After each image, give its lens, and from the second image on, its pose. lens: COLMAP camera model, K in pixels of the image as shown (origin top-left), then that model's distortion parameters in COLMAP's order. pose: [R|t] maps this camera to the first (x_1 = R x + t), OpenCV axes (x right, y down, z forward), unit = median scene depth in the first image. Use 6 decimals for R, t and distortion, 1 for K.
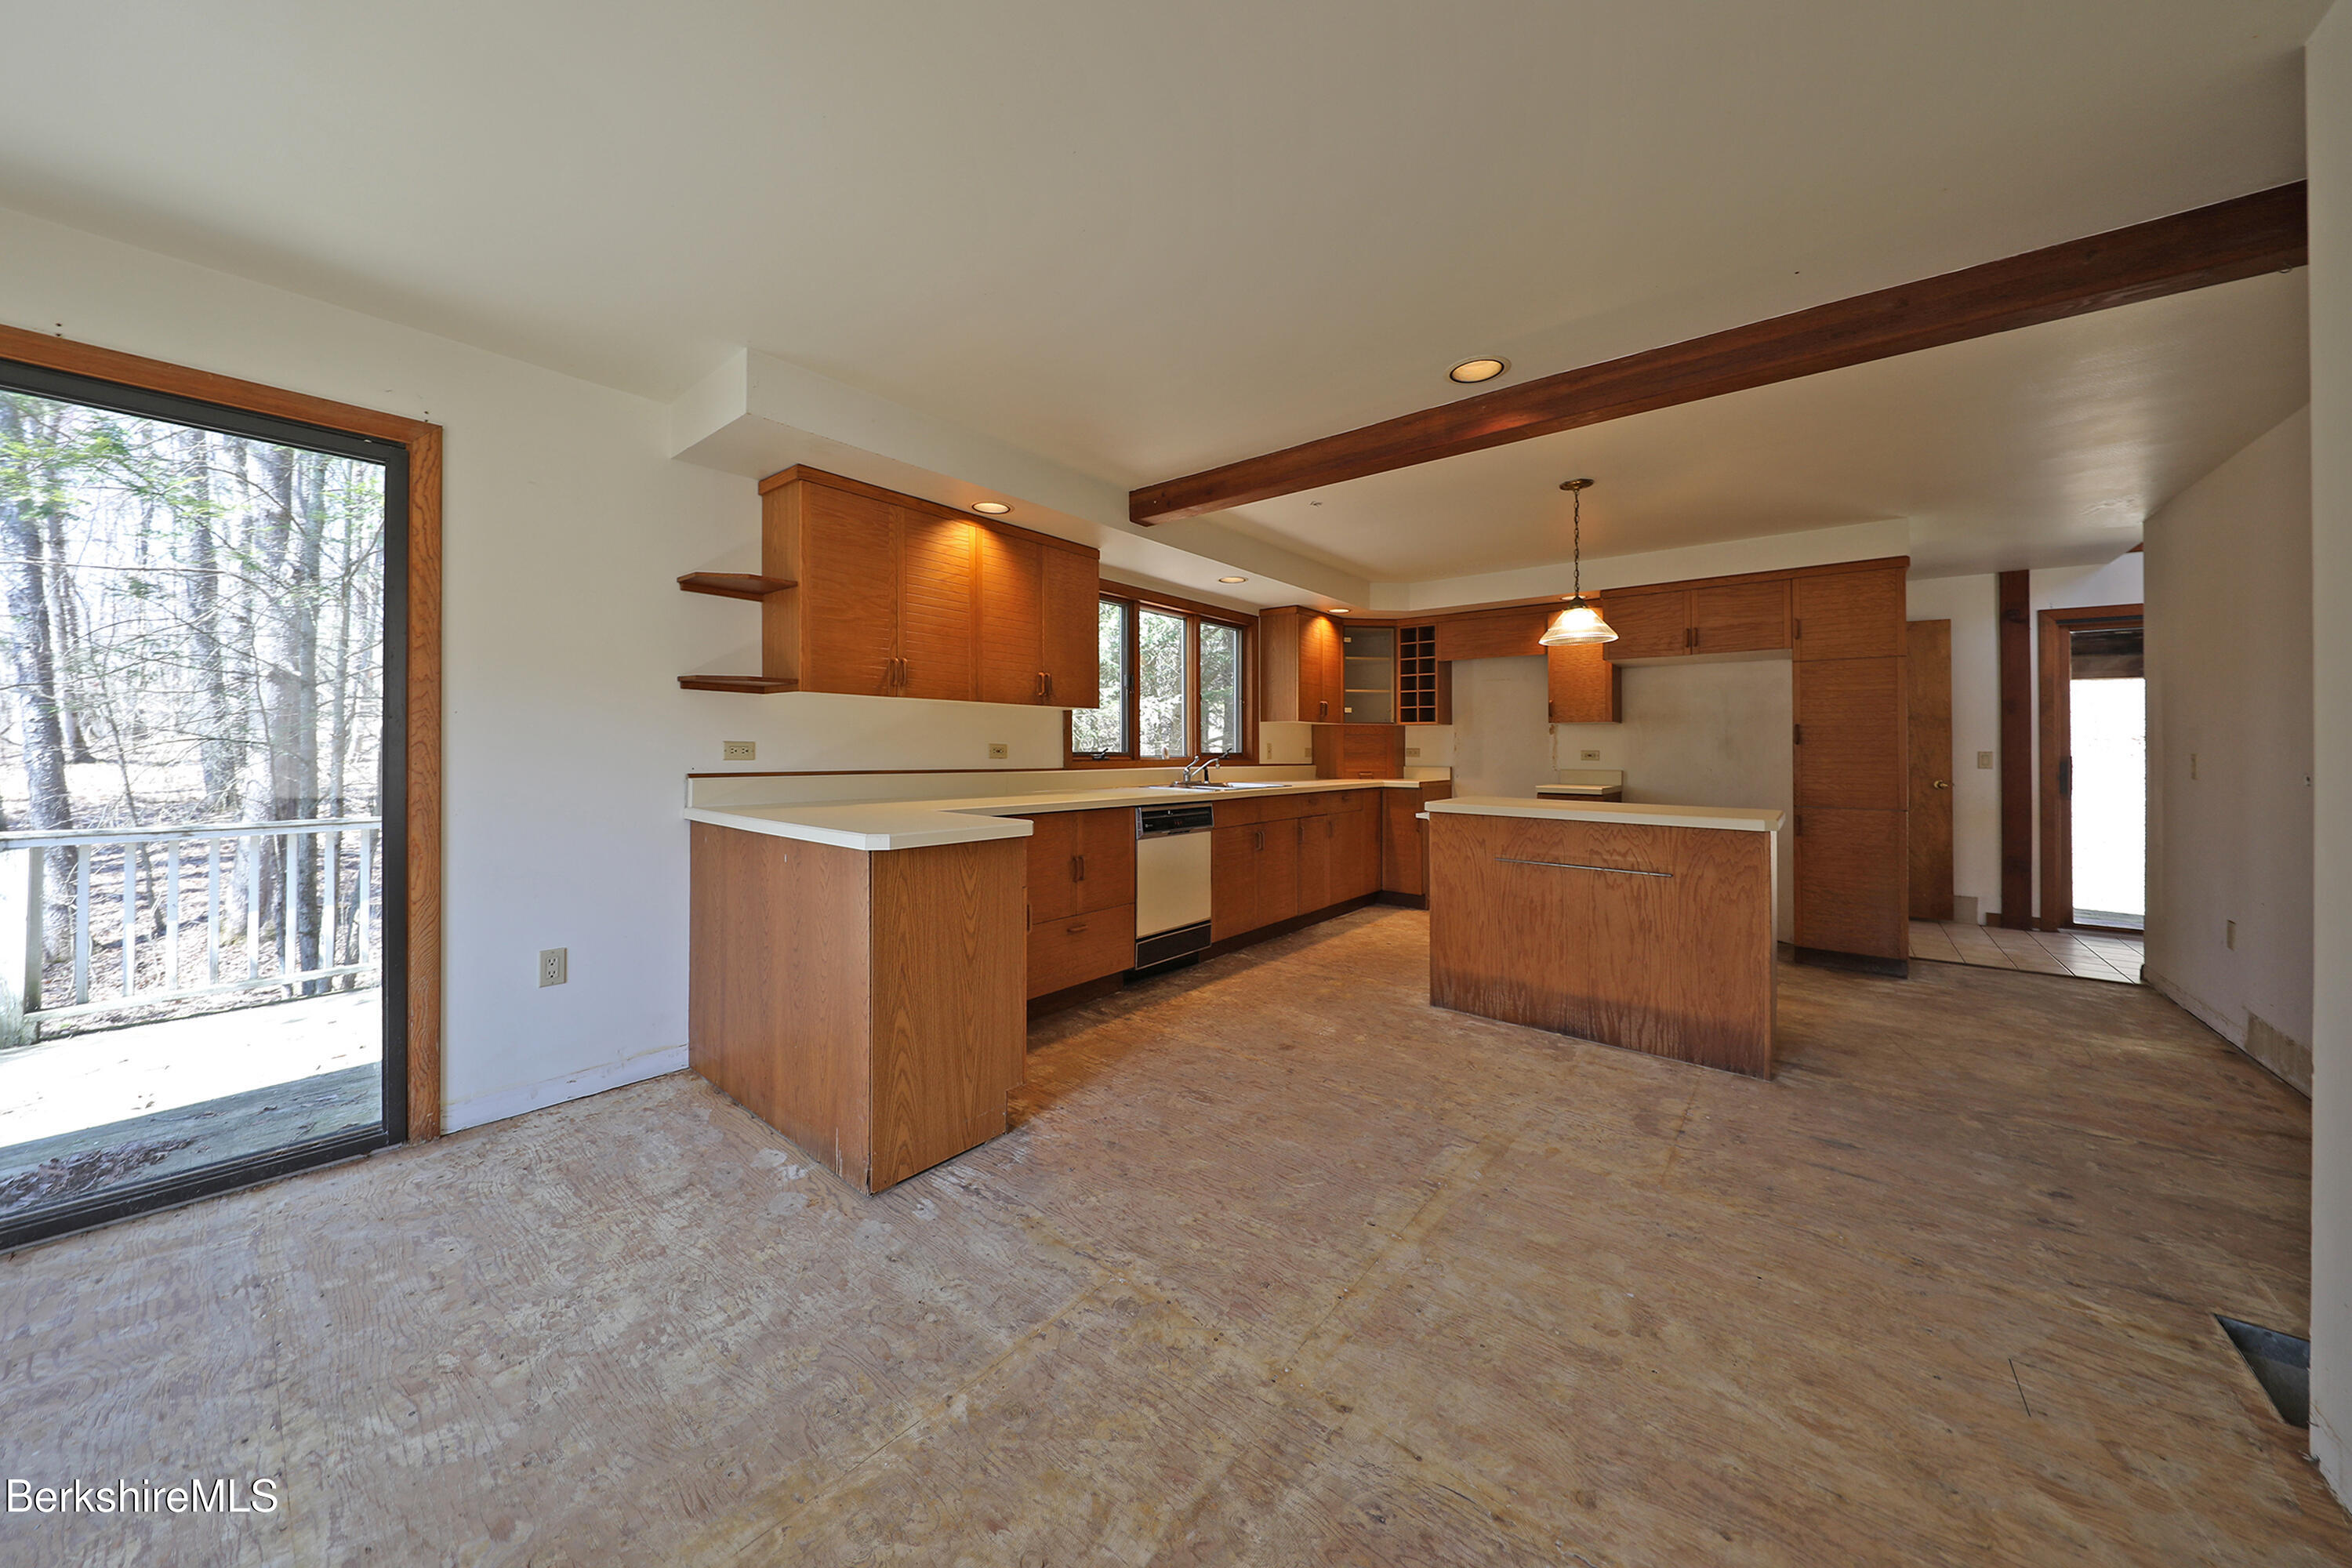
lens RADIAL K [[778.4, 0, 1168.3], [0, 778.4, 753.7], [0, 0, 1]] dist [0.002850, -0.002858]
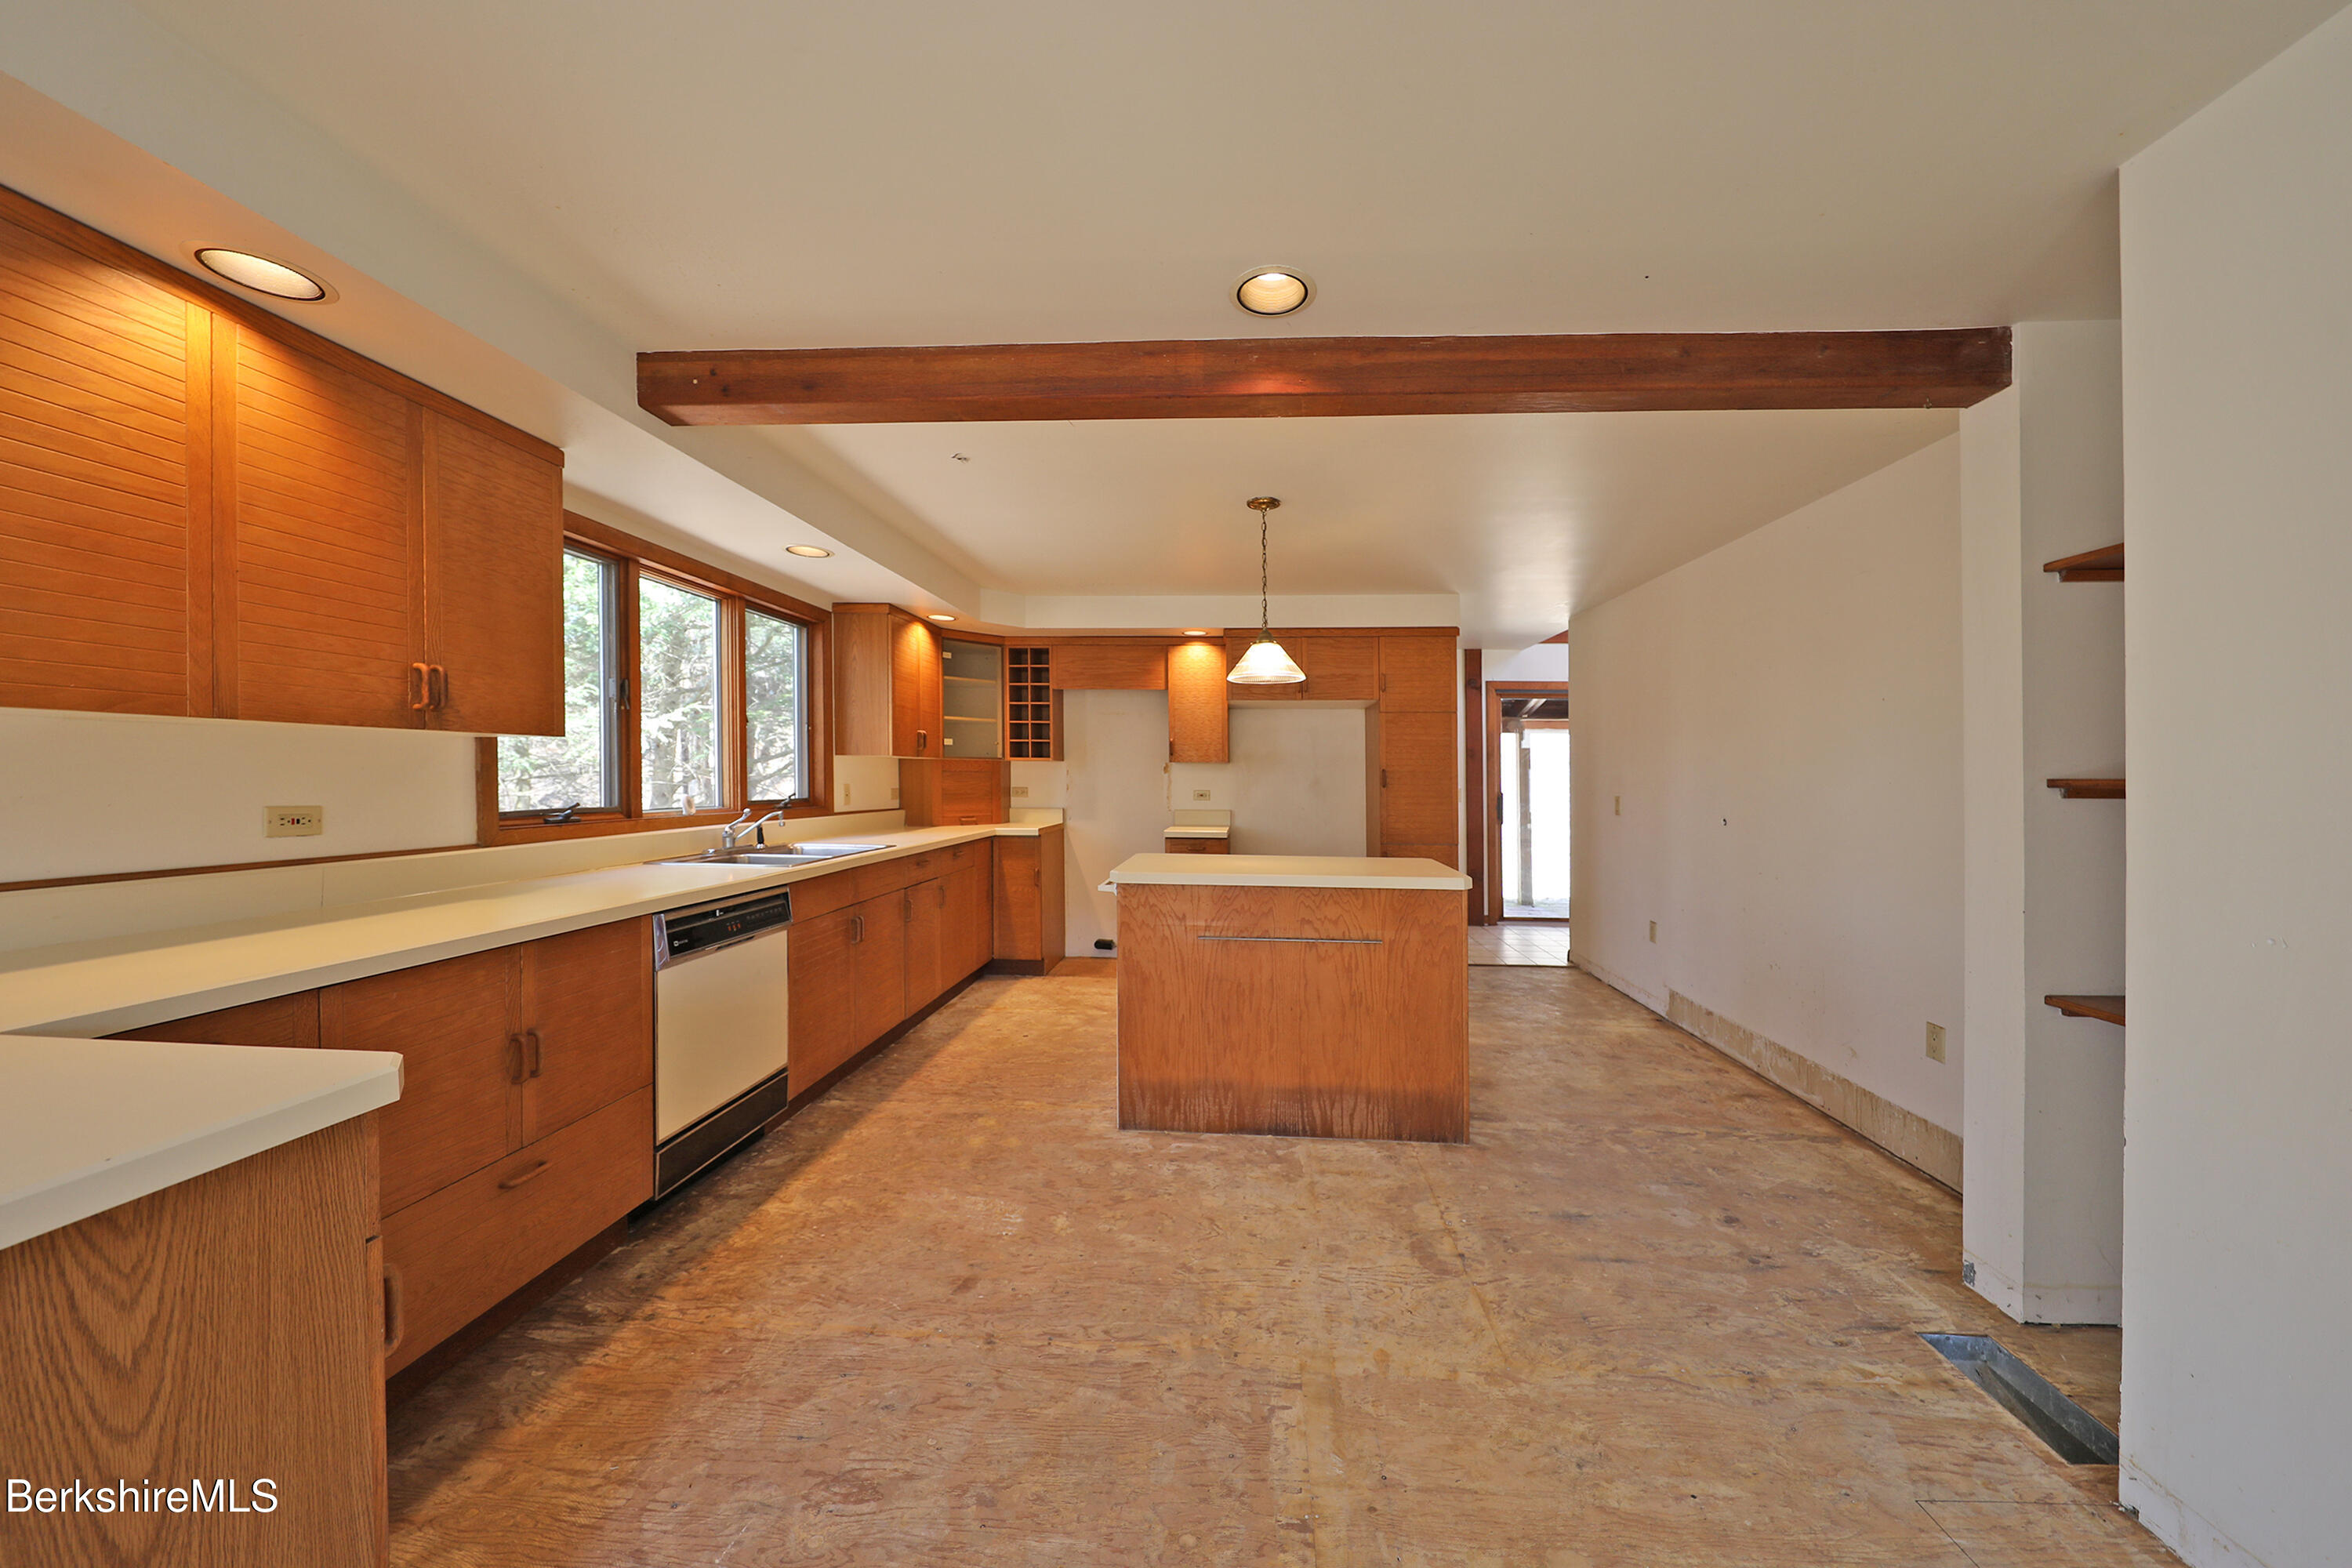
lens RADIAL K [[778.4, 0, 1206.2], [0, 778.4, 782.1], [0, 0, 1]] dist [0.002850, -0.002858]
pose [[0.806644, -0.004336, 0.591021, -0.060341], [0.000712, 0.999979, 0.006365, -0.035589], [-0.591037, -0.004714, 0.806631, 0.346476]]
